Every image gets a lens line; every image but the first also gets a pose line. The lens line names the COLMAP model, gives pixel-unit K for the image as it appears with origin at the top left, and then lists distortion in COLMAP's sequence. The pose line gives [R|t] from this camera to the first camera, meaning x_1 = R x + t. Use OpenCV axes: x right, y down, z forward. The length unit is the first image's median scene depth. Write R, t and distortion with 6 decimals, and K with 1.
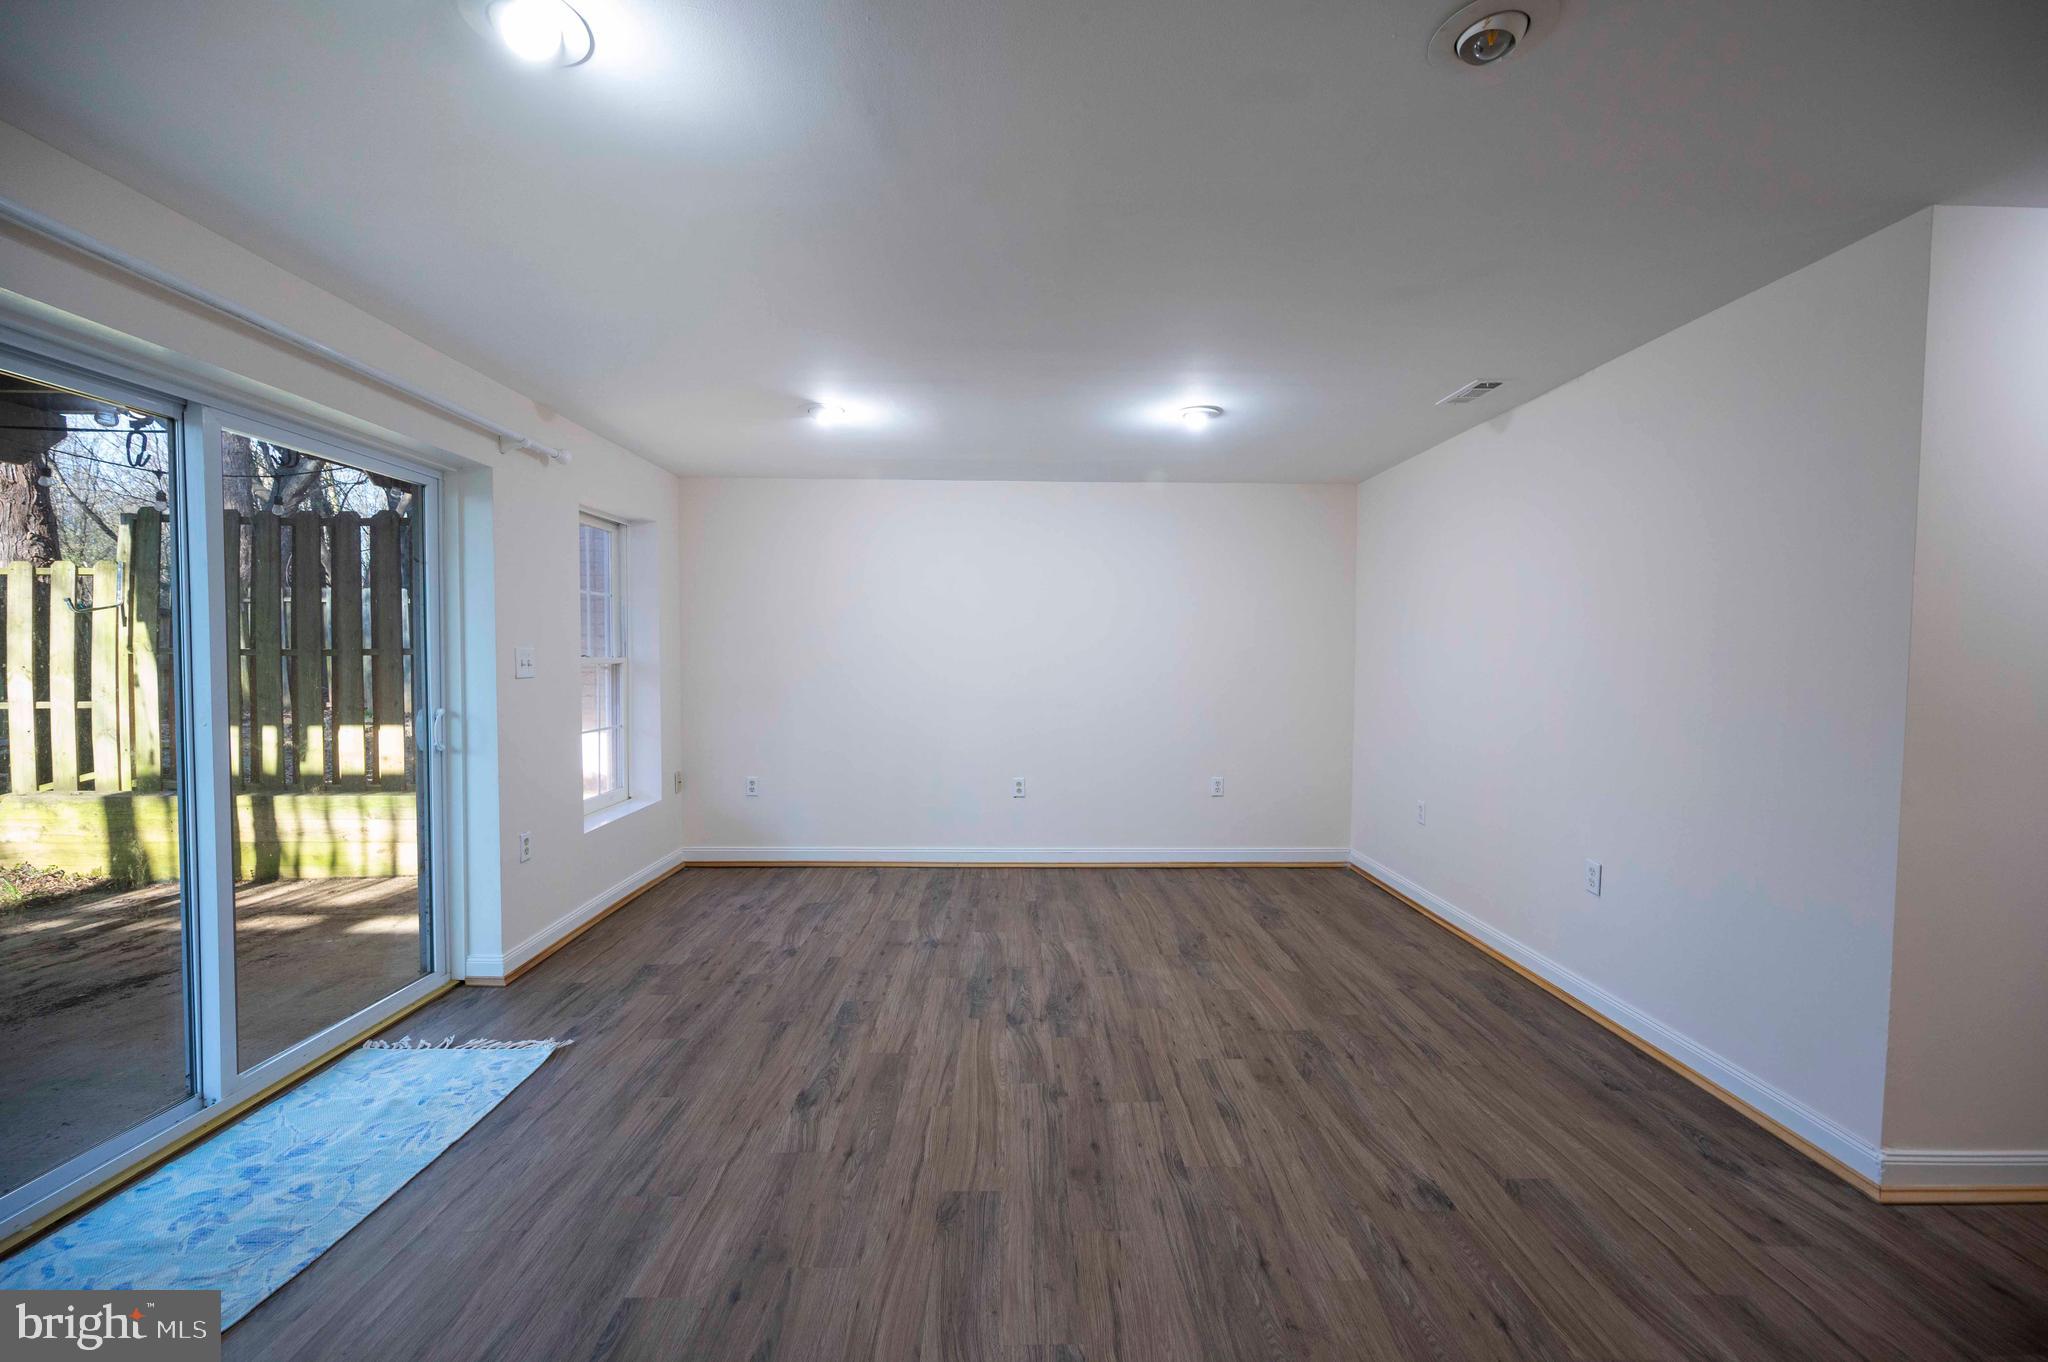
lens RADIAL K [[802.0, 0, 1022.4], [0, 802.0, 680.8], [0, 0, 1]] dist [-0.000424, -0.000598]
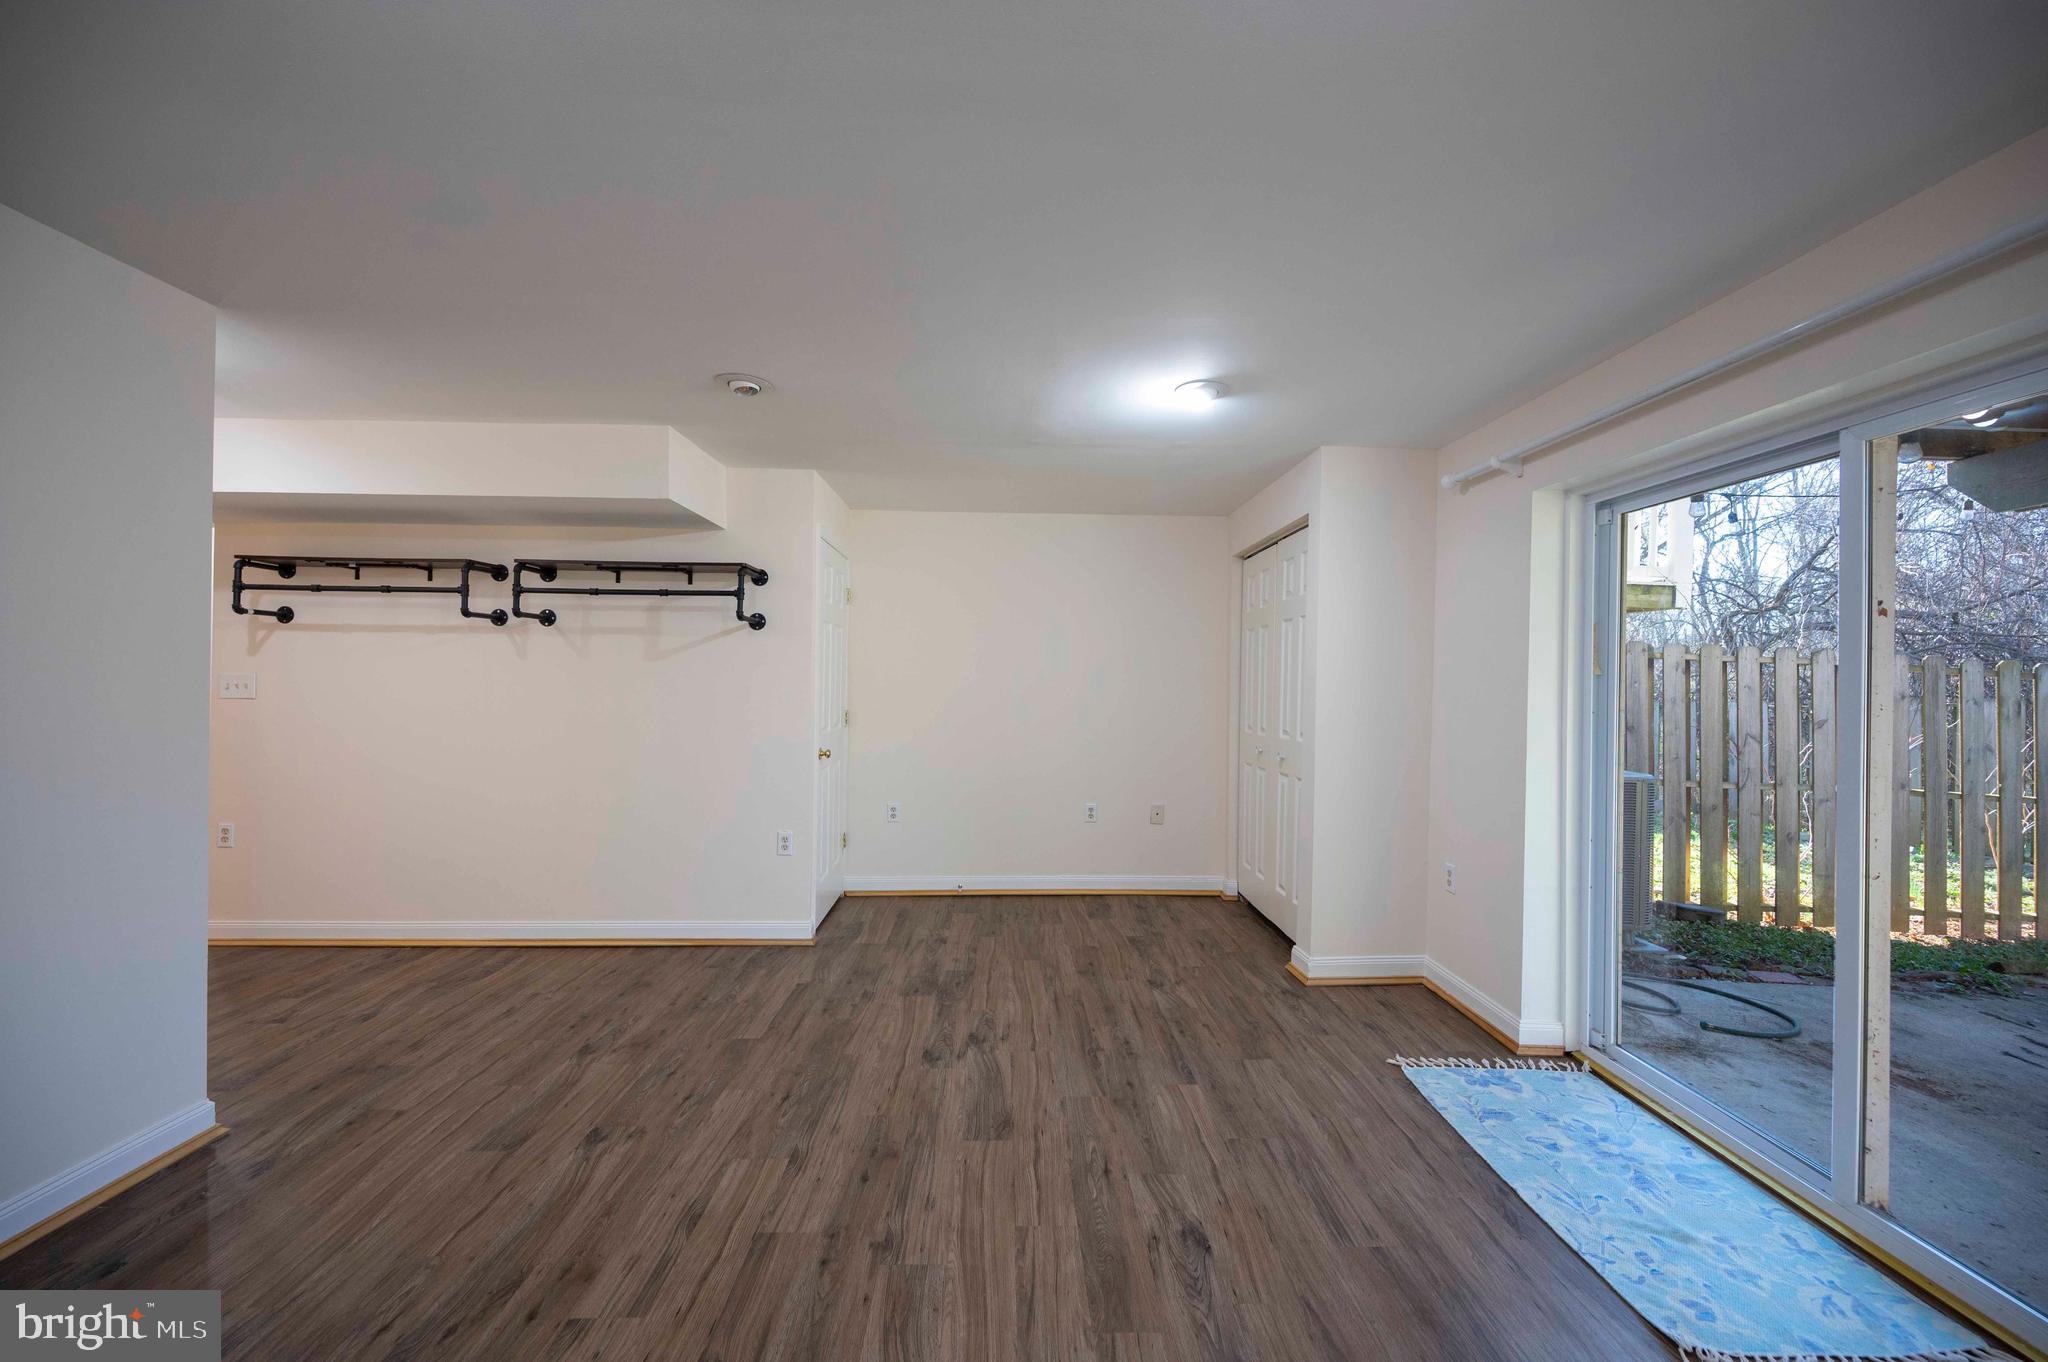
lens RADIAL K [[802.0, 0, 1021.7], [0, 802.0, 673.0], [0, 0, 1]] dist [-0.000424, -0.000598]
pose [[-0.999826, -0.016650, -0.008395, -0.066100], [-0.016845, 0.999578, 0.023650, -0.057194], [0.007997, 0.023788, -0.999685, 1.529212]]
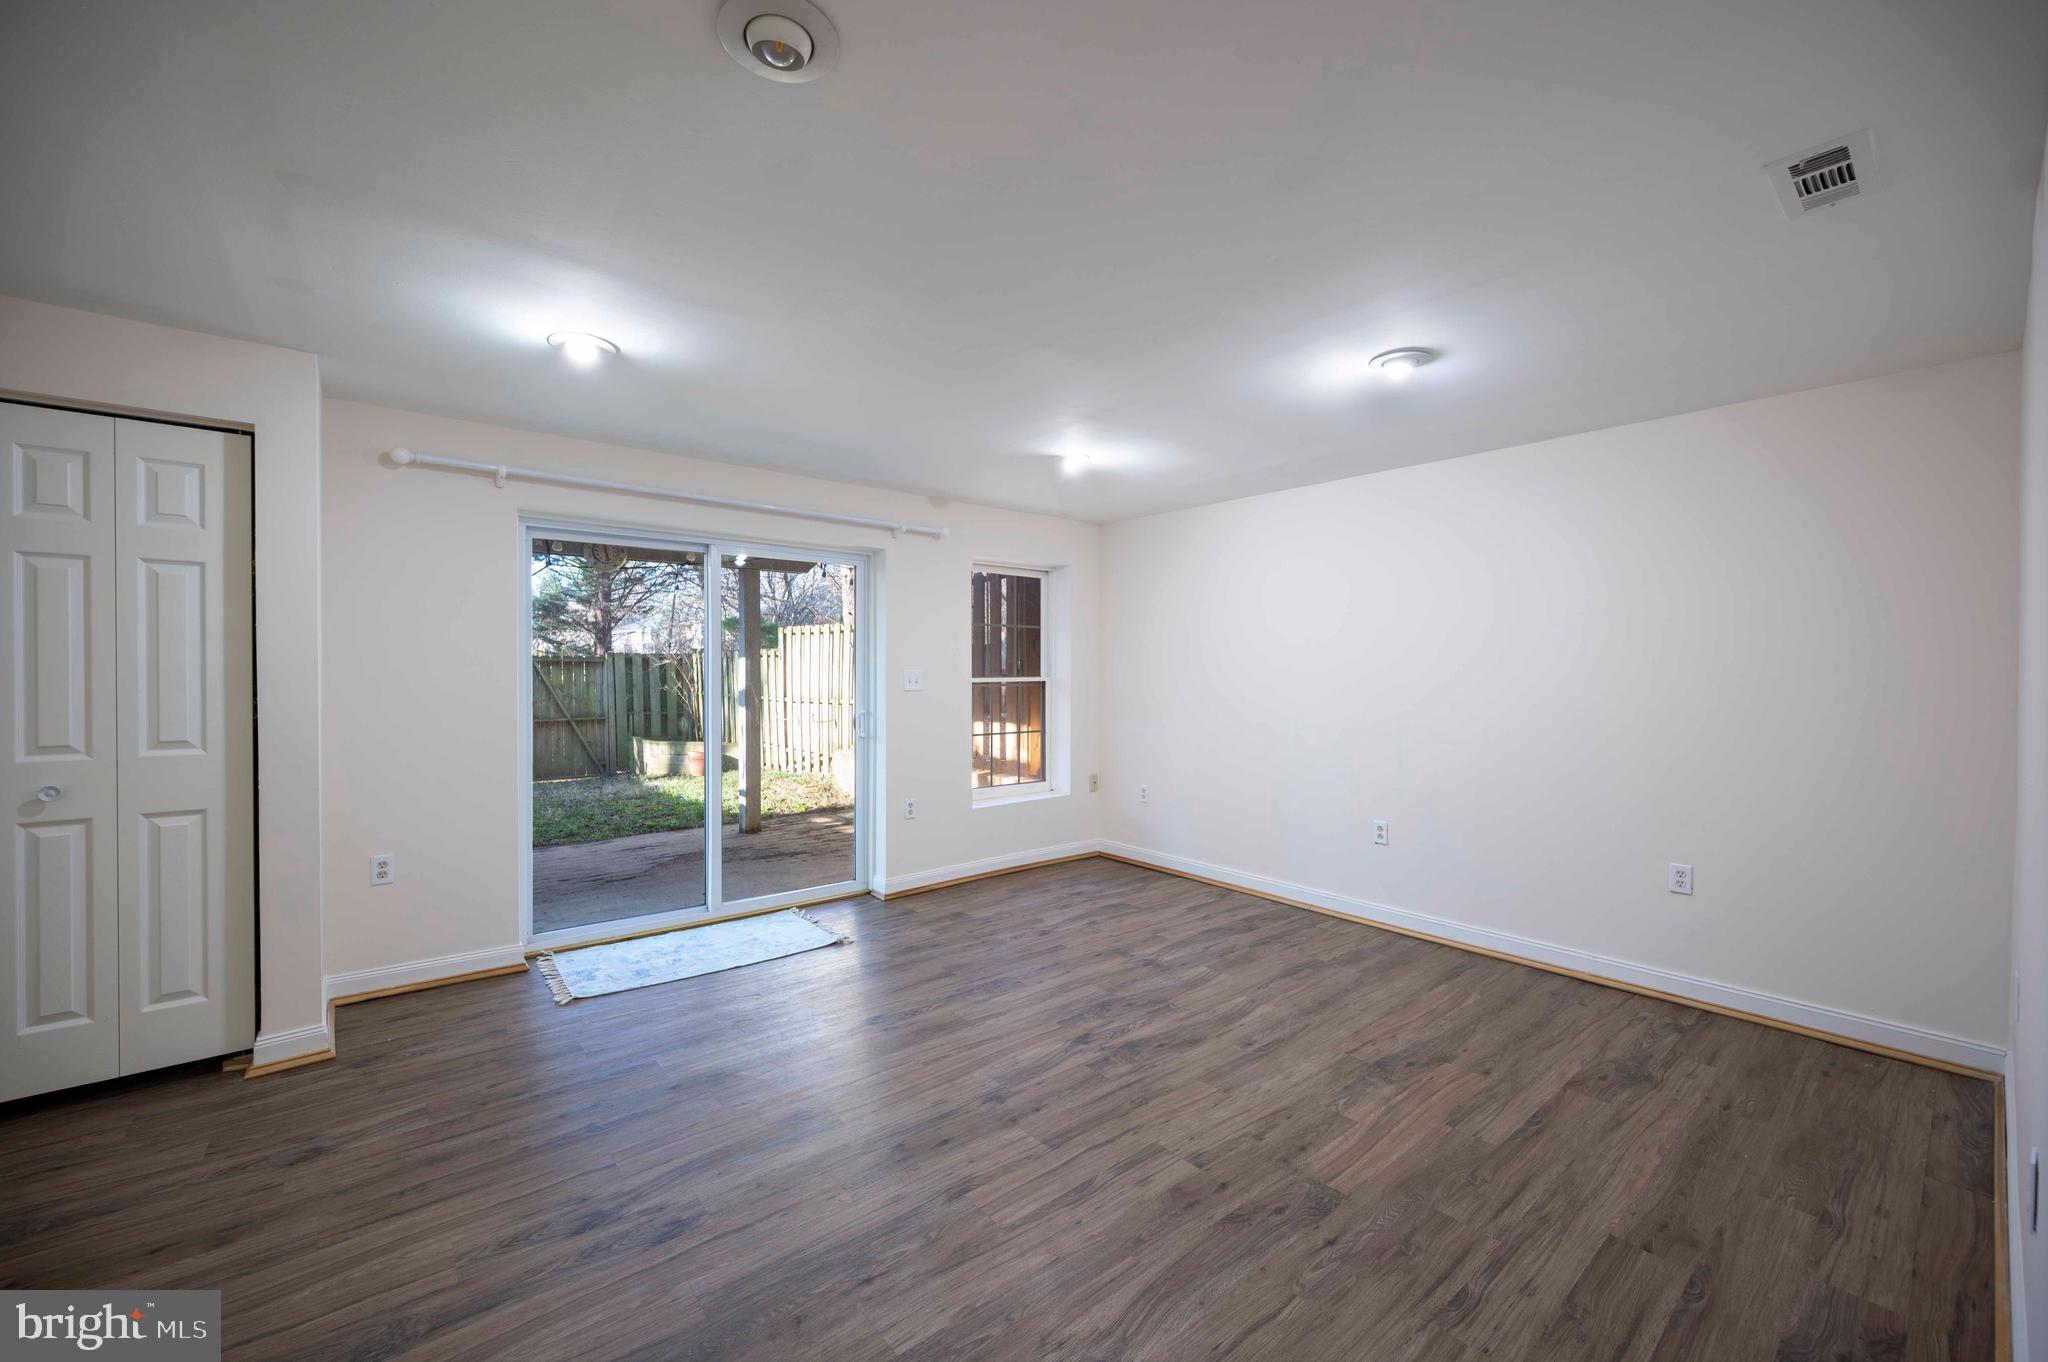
lens RADIAL K [[802.0, 0, 1023.0], [0, 802.0, 679.3], [0, 0, 1]] dist [-0.000424, -0.000598]
pose [[0.623651, 0.005878, -0.781681, 0.751640], [-0.026417, 0.999559, -0.013560, -0.011676], [0.781256, 0.029106, 0.623532, 0.313938]]
